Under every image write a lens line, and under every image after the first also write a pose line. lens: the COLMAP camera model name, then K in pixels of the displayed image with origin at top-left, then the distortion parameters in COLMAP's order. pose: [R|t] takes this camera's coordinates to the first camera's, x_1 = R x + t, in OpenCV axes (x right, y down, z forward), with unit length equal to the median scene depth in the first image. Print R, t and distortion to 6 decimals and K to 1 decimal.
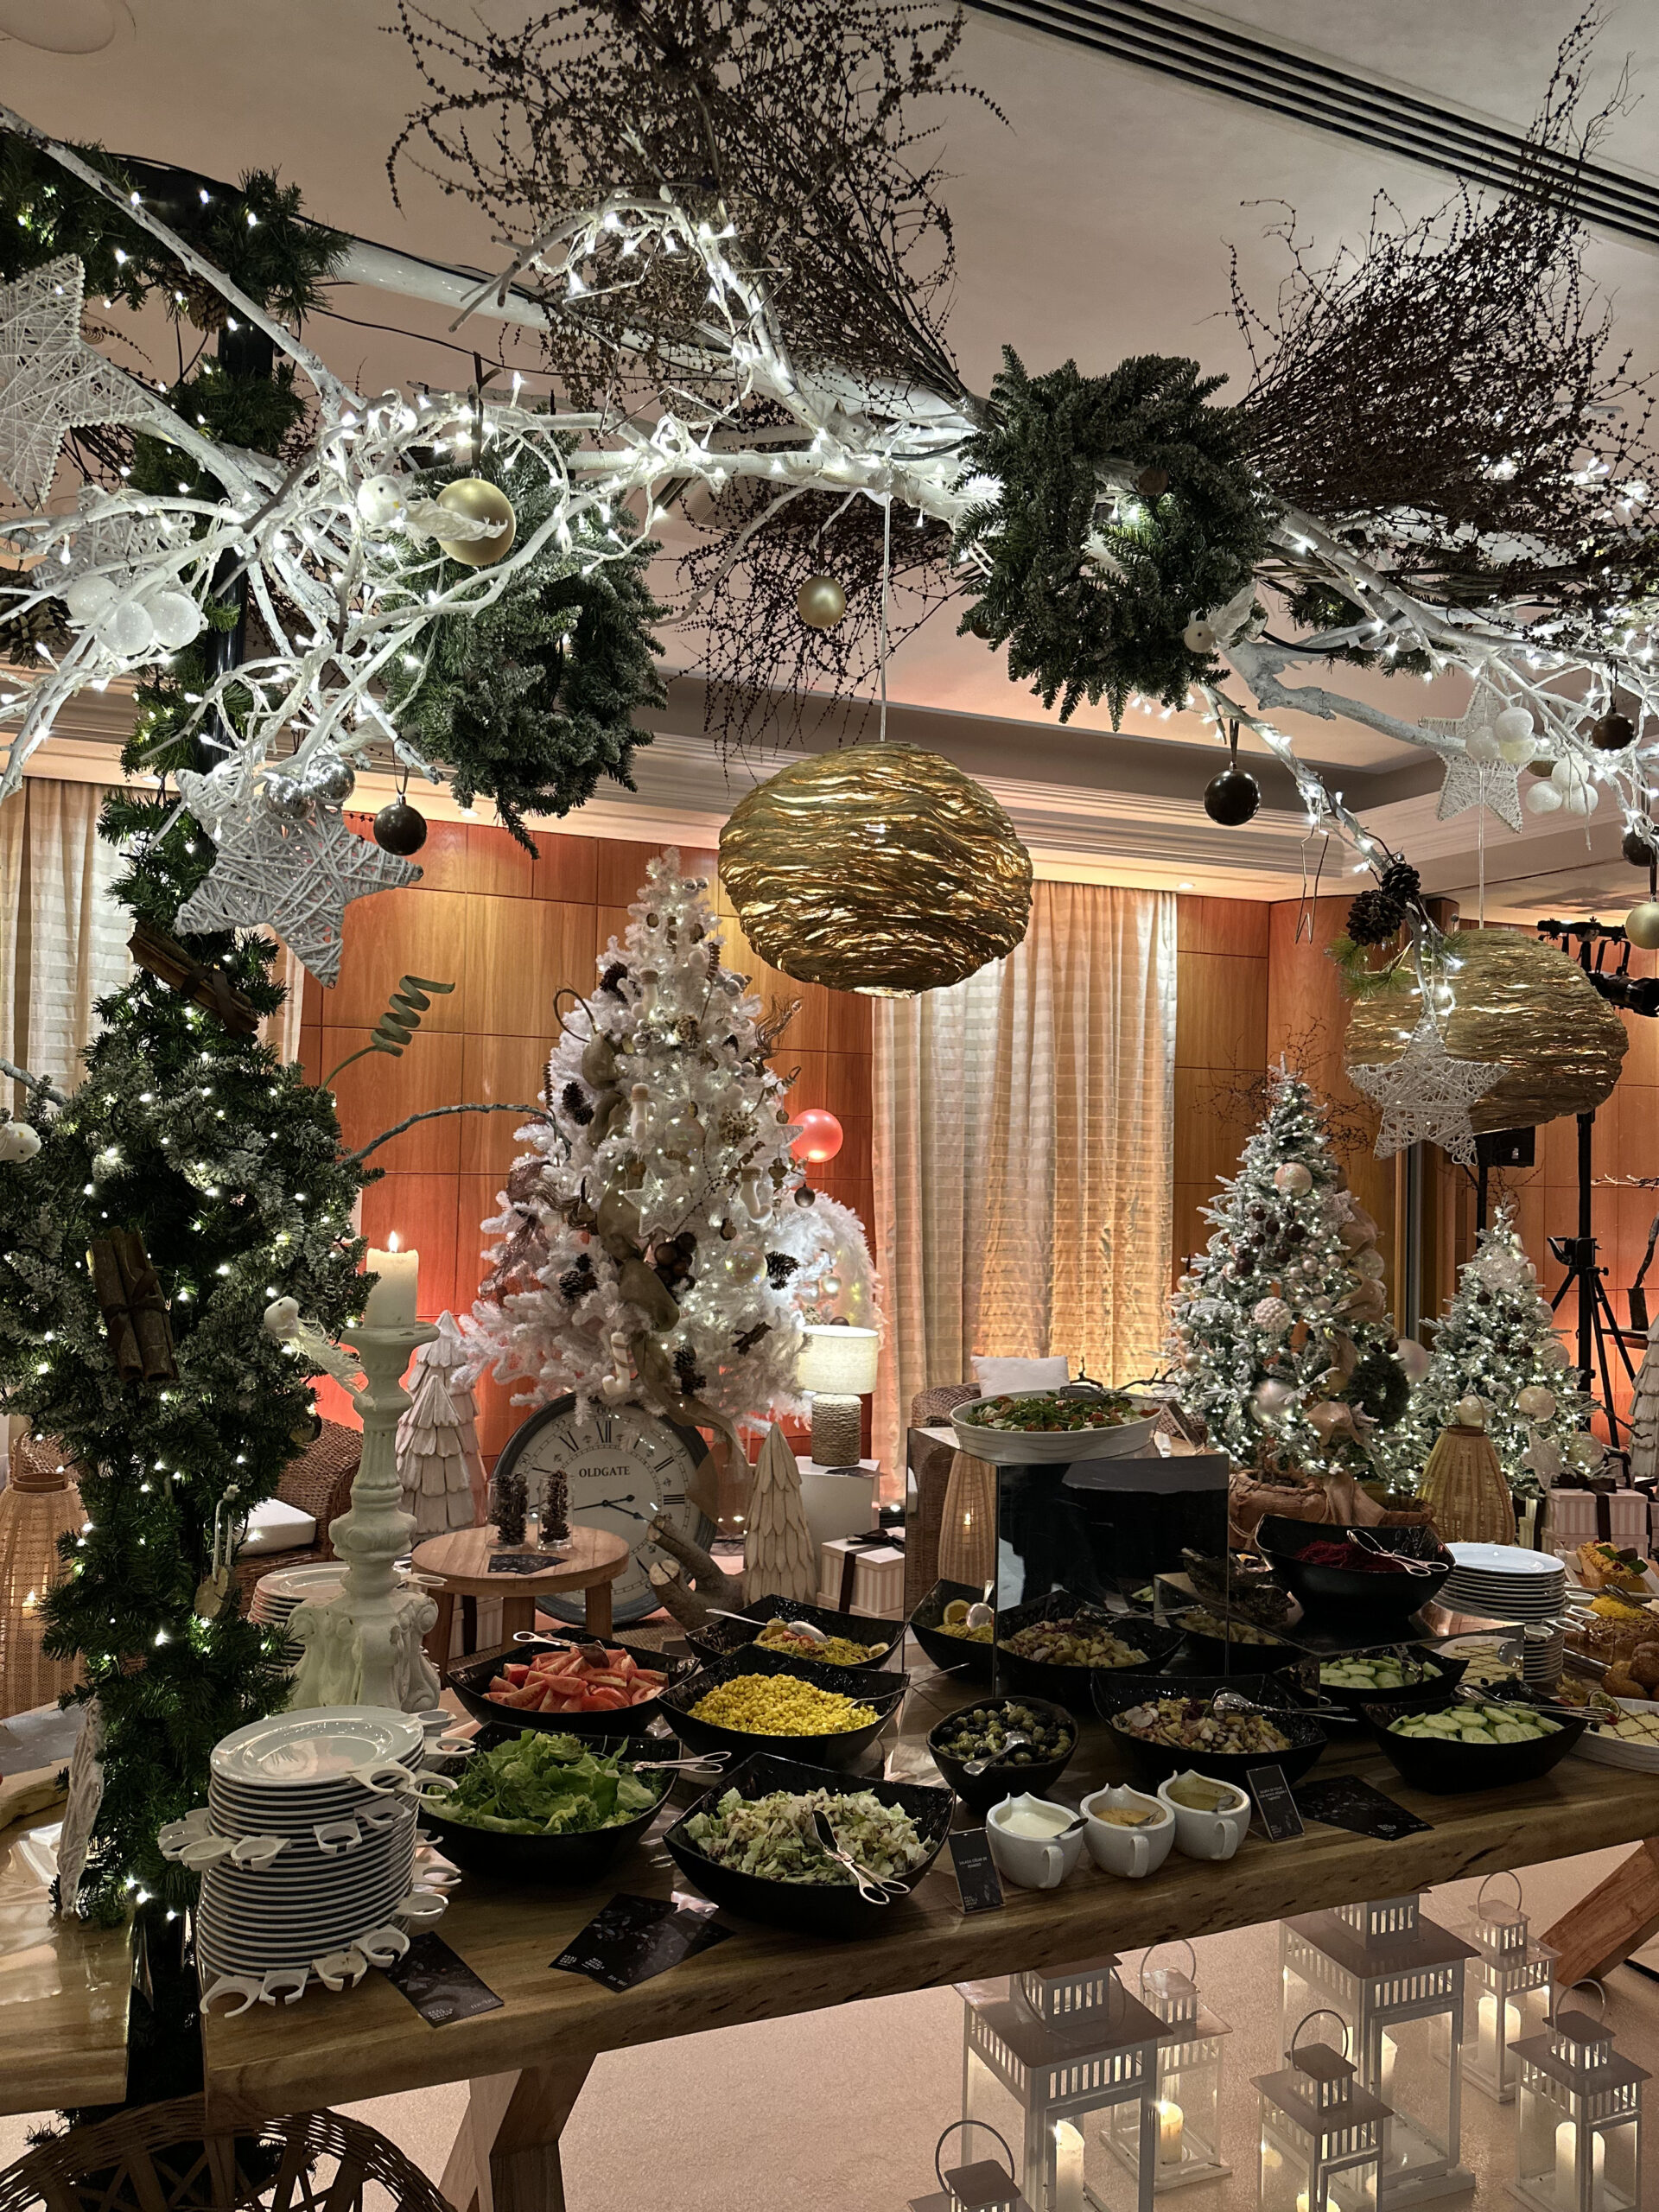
lens RADIAL K [[1552.9, 0, 829.5], [0, 1552.9, 1106.0], [0, 0, 1]] dist [0.139883, -0.201359]
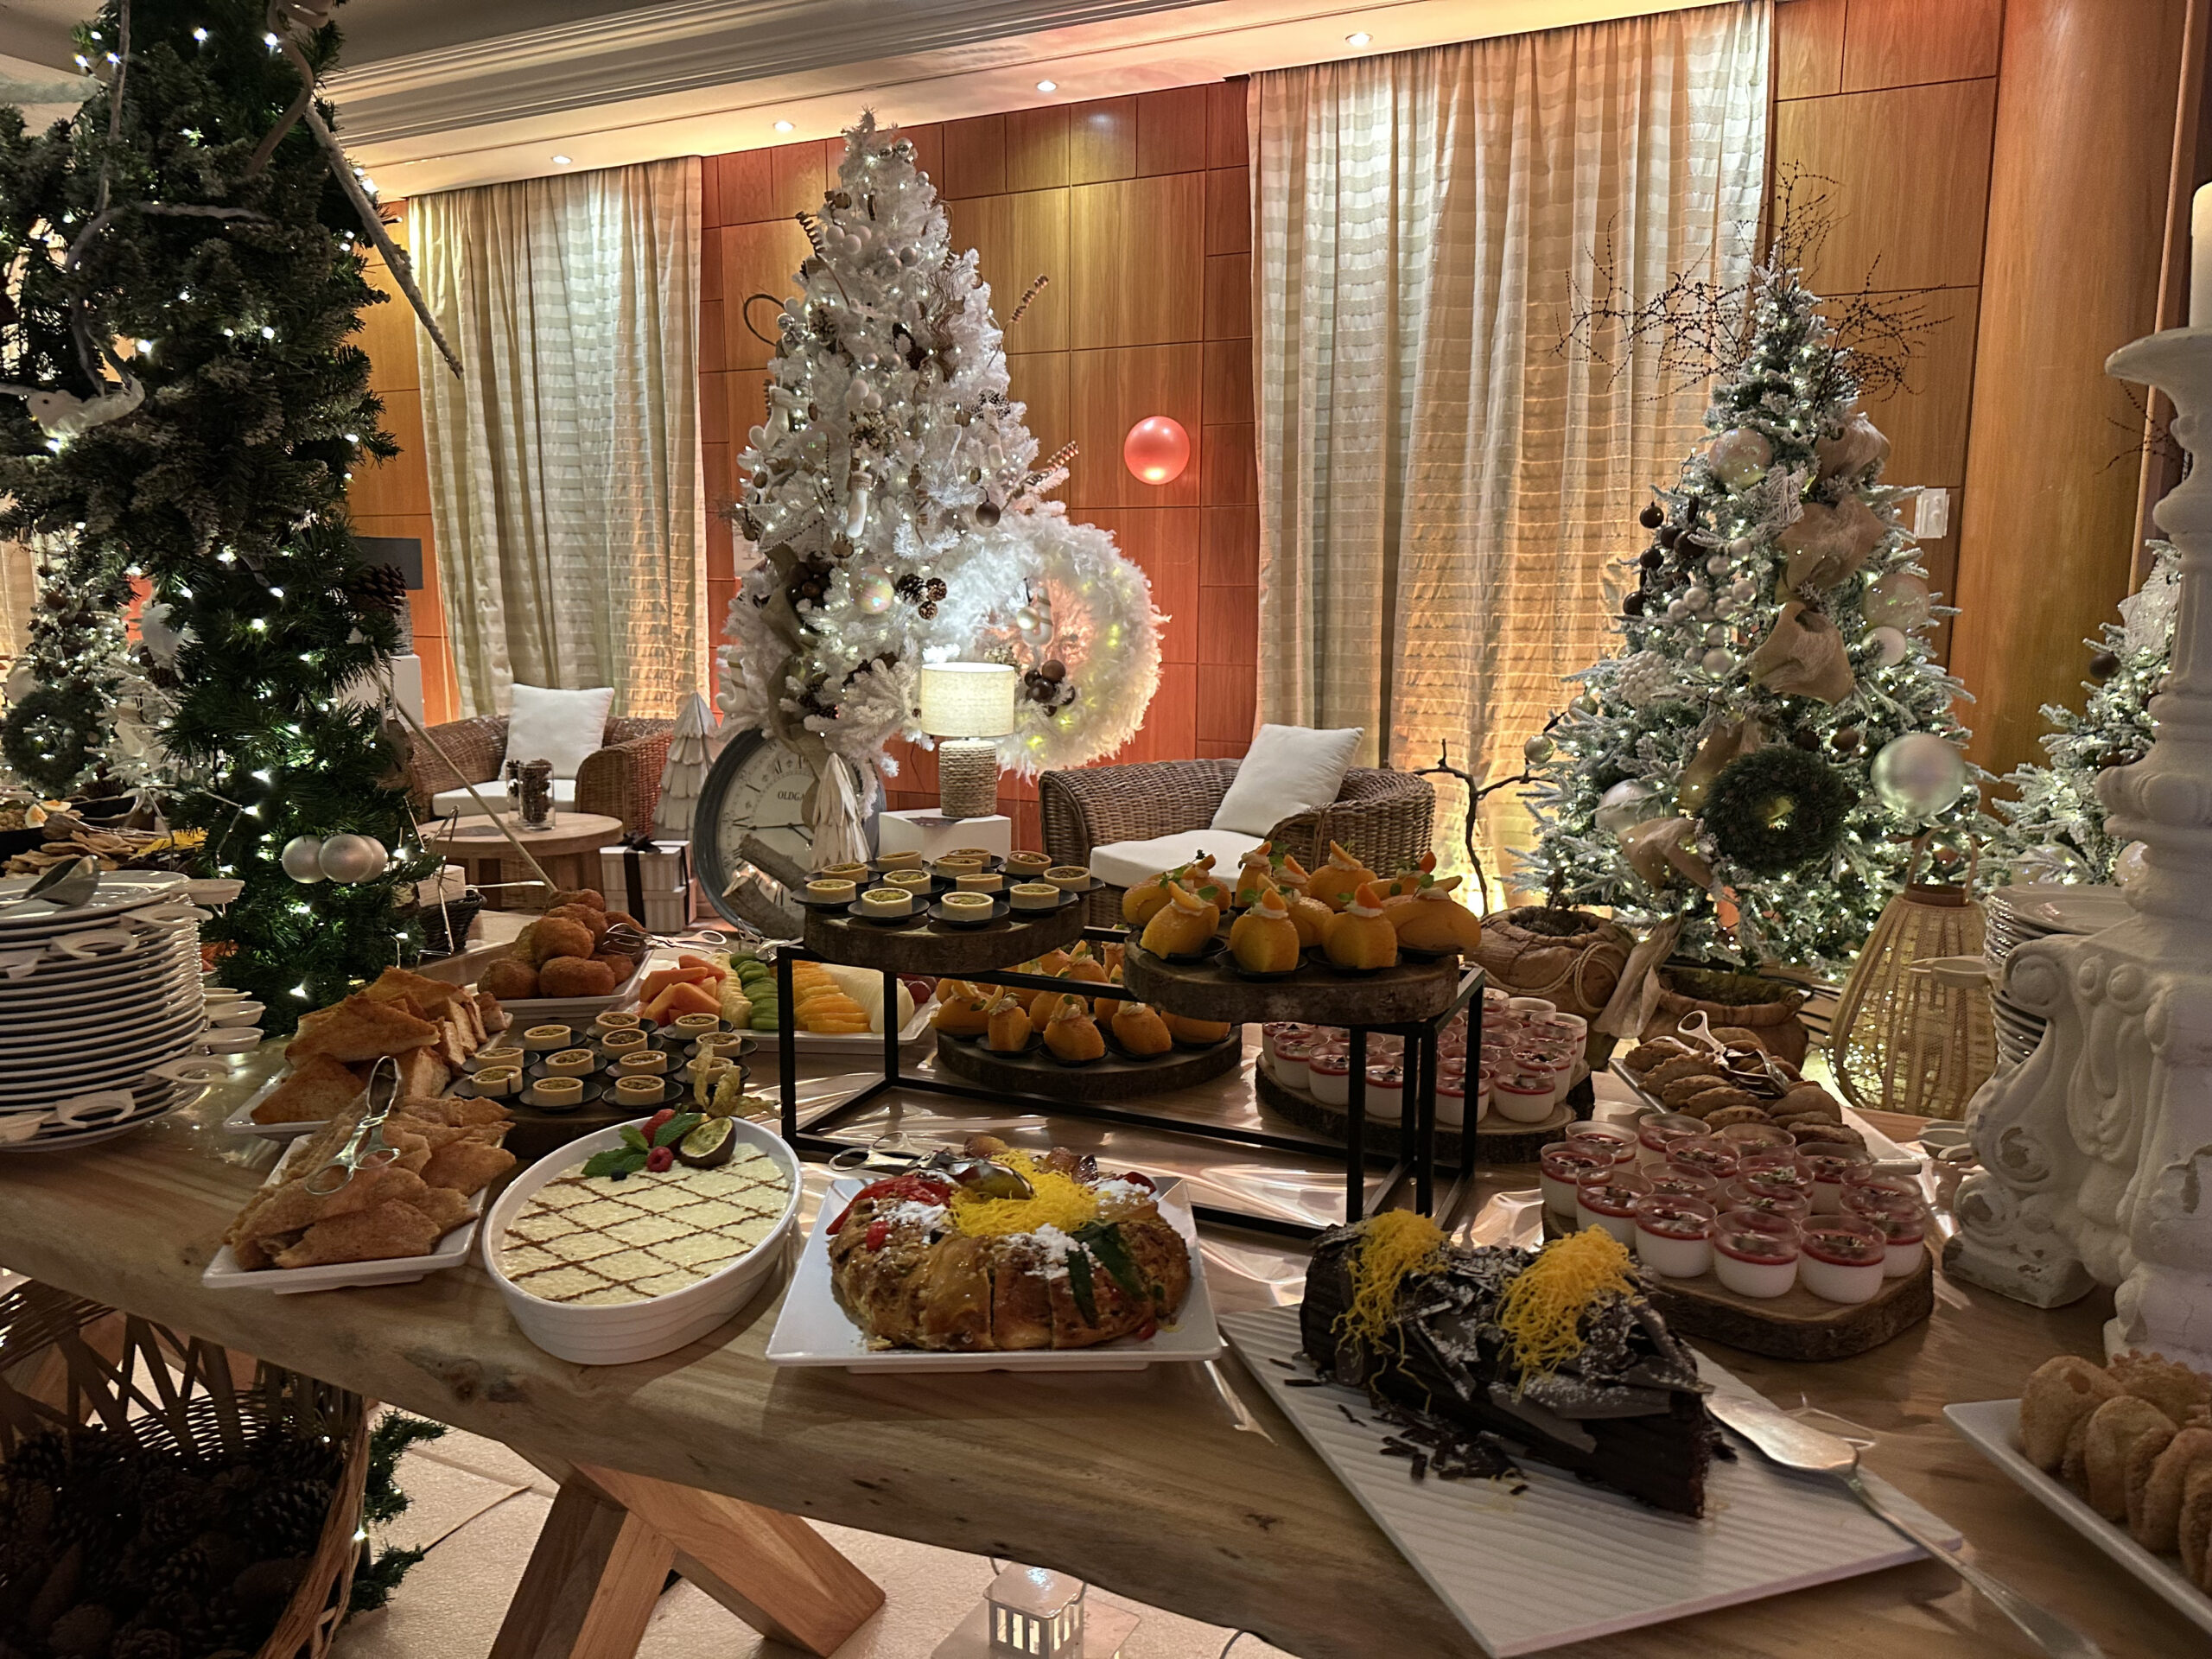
lens RADIAL K [[1552.9, 0, 1106.0], [0, 1552.9, 829.5], [0, 0, 1]] dist [0.139883, -0.201359]
pose [[0.652318, 0.097442, -0.751656, 1.548173], [0.027692, 0.987976, 0.152110, 0.227350], [0.757439, -0.120039, 0.641776, 1.063762]]
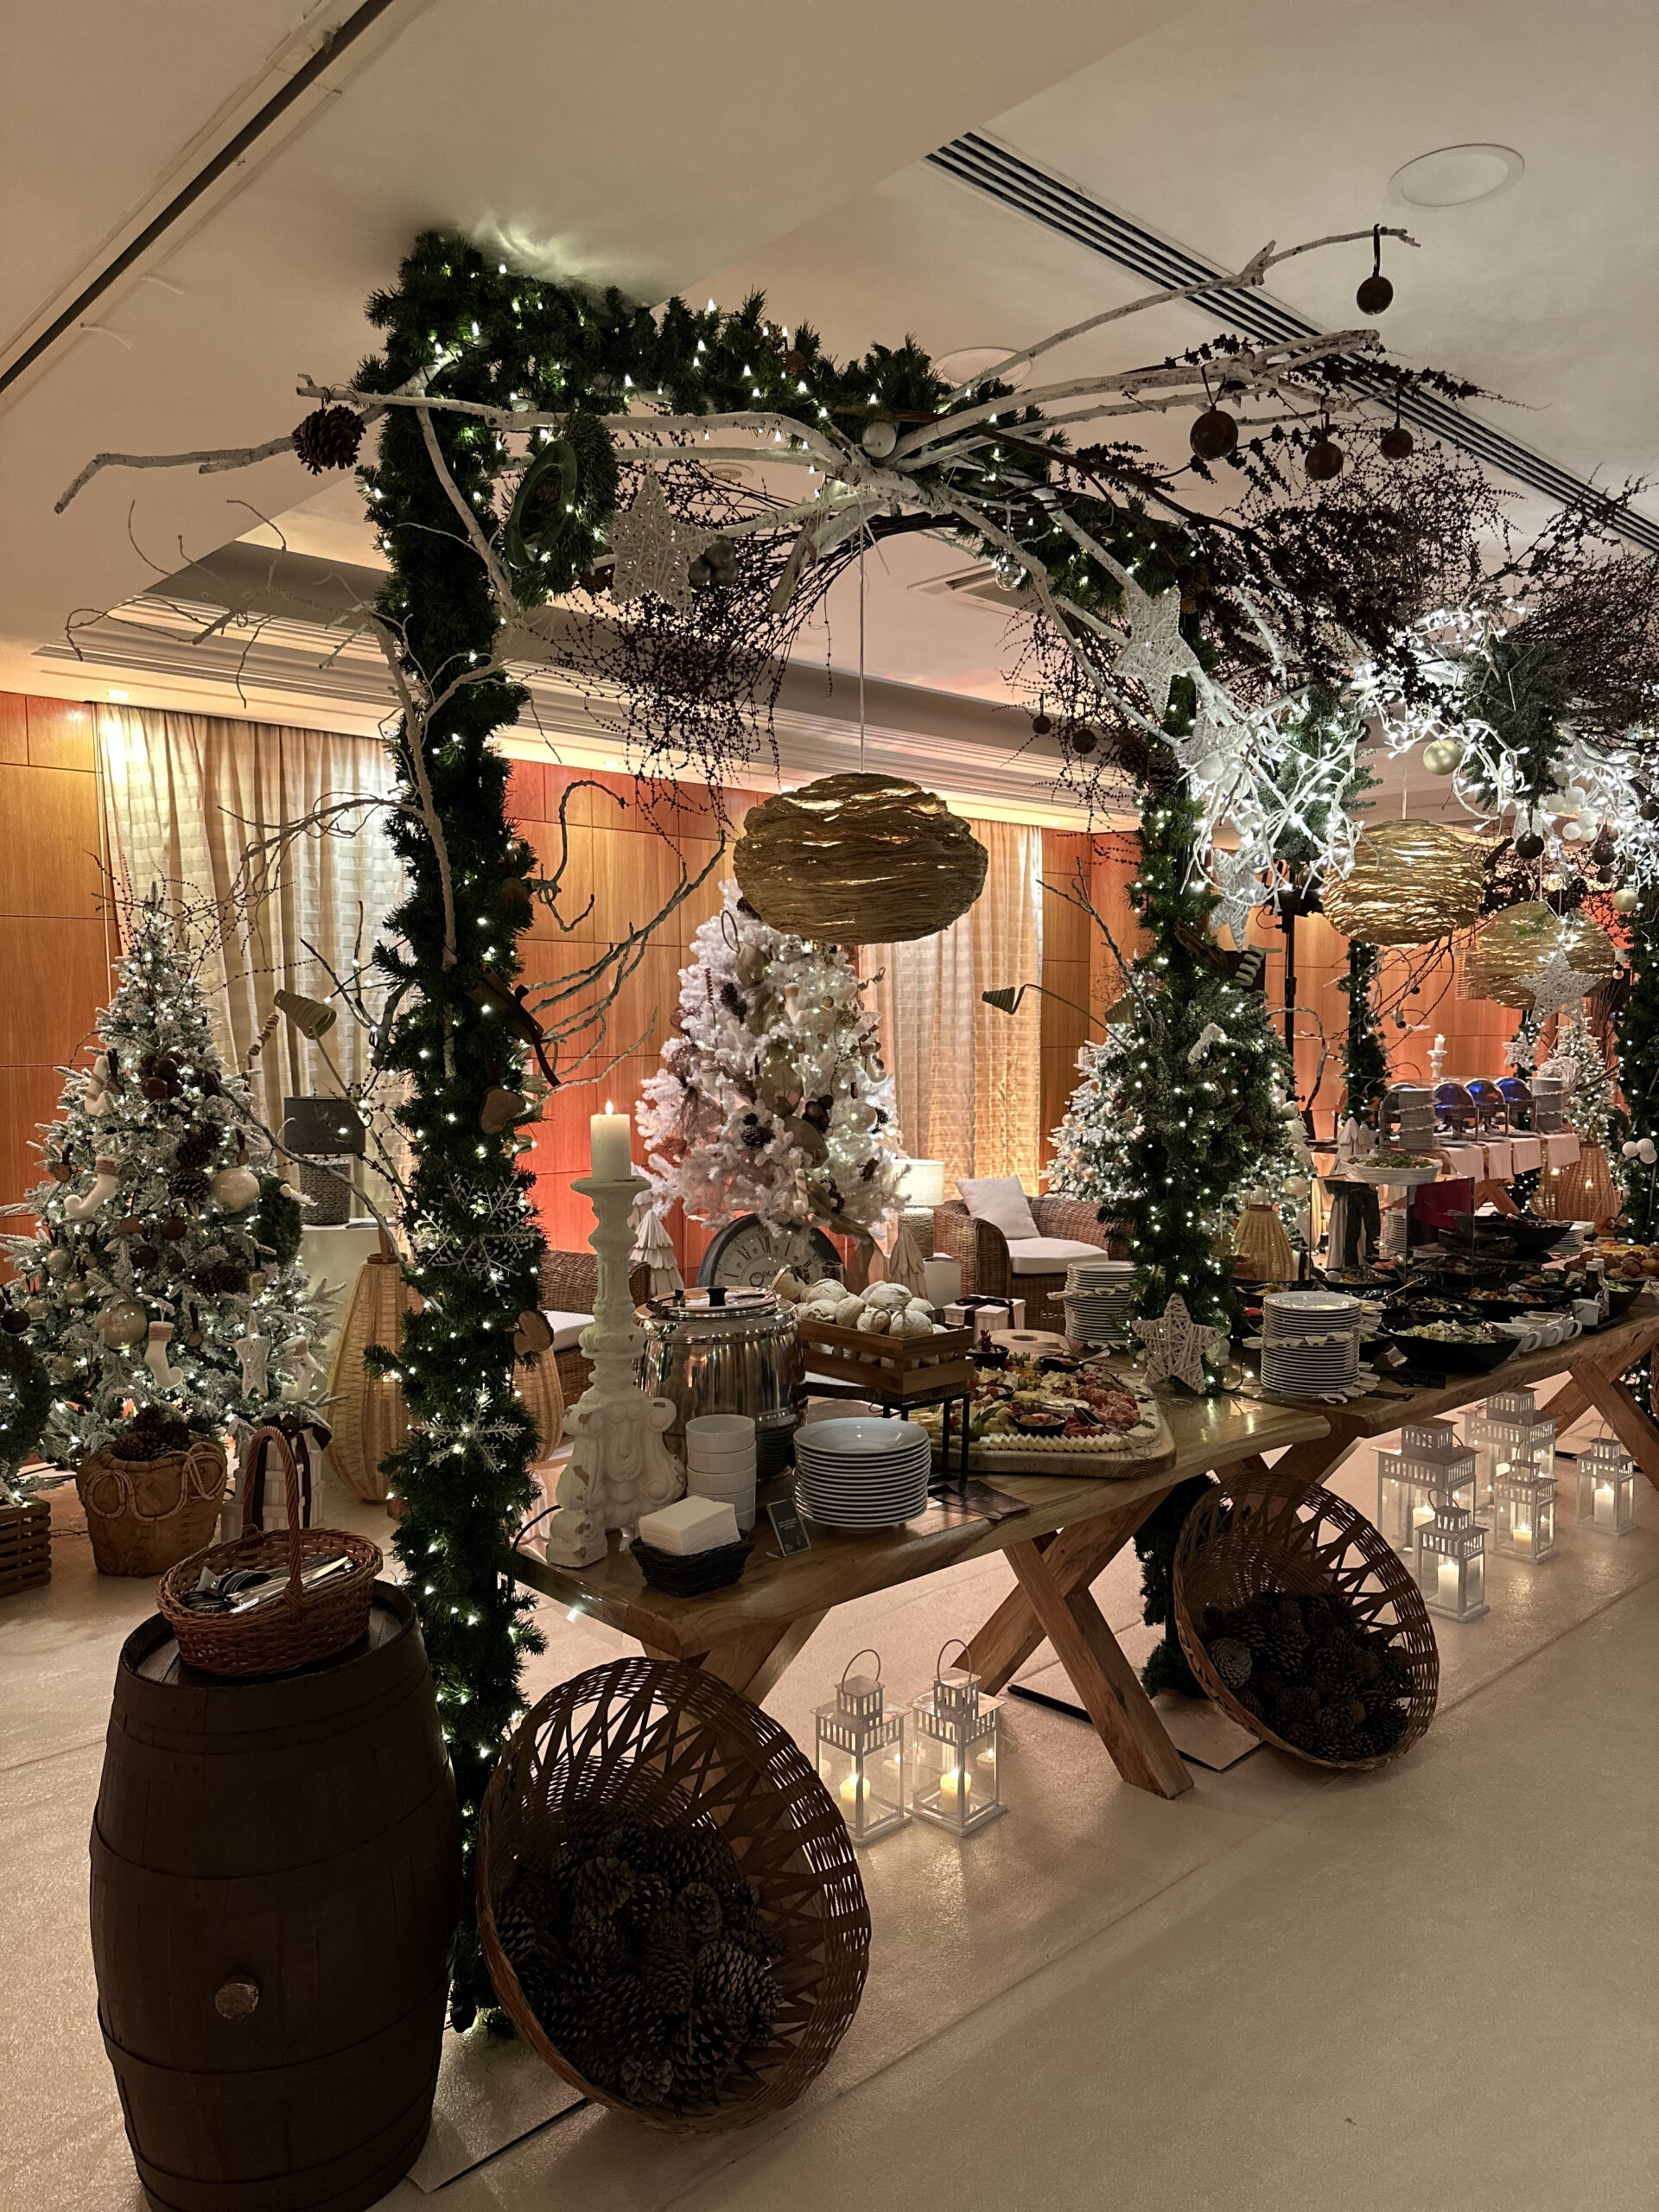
lens RADIAL K [[1552.9, 0, 829.5], [0, 1552.9, 1106.0], [0, 0, 1]] dist [0.139883, -0.201359]
pose [[0.939131, -0.044139, 0.340713, -1.146392], [0.016039, 0.996264, 0.084854, -0.046461], [-0.343186, -0.074224, 0.936330, -0.533583]]
